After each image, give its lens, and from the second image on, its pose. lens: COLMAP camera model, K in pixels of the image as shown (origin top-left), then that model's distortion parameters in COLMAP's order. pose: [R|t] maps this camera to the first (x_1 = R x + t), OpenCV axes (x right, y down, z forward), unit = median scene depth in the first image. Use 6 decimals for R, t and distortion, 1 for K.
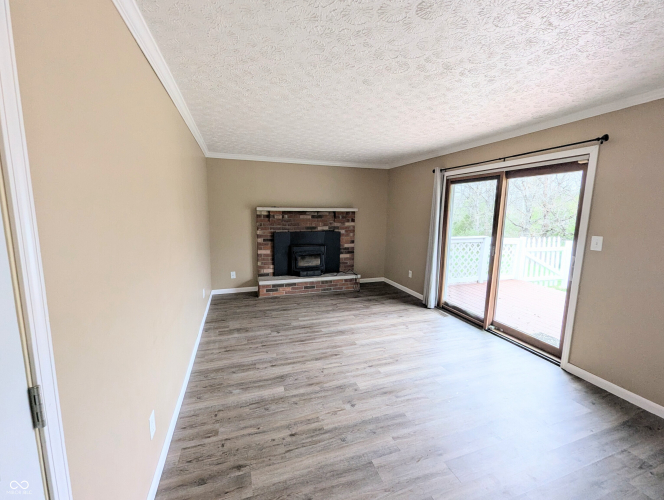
lens RADIAL K [[275.7, 0, 328.4], [0, 275.7, 247.4], [0, 0, 1]] dist [-0.003187, -0.000749]
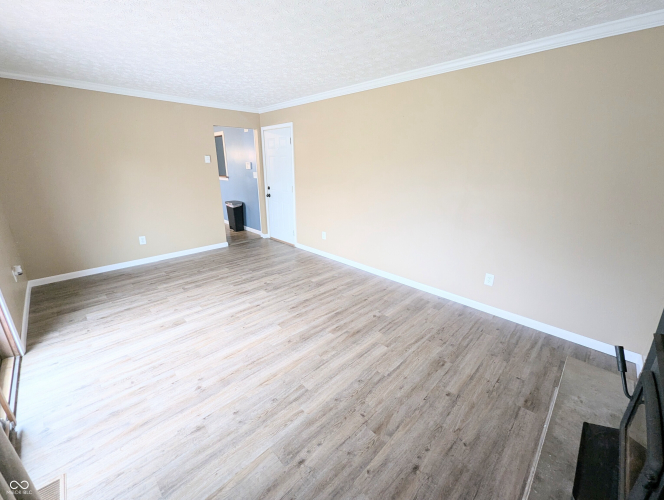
lens RADIAL K [[275.7, 0, 328.4], [0, 275.7, 247.4], [0, 0, 1]] dist [-0.003187, -0.000749]
pose [[-0.896247, 0.113665, -0.428743, 0.296816], [-0.076590, 0.912430, 0.402001, -0.217055], [0.436892, 0.393130, -0.809058, 1.644651]]
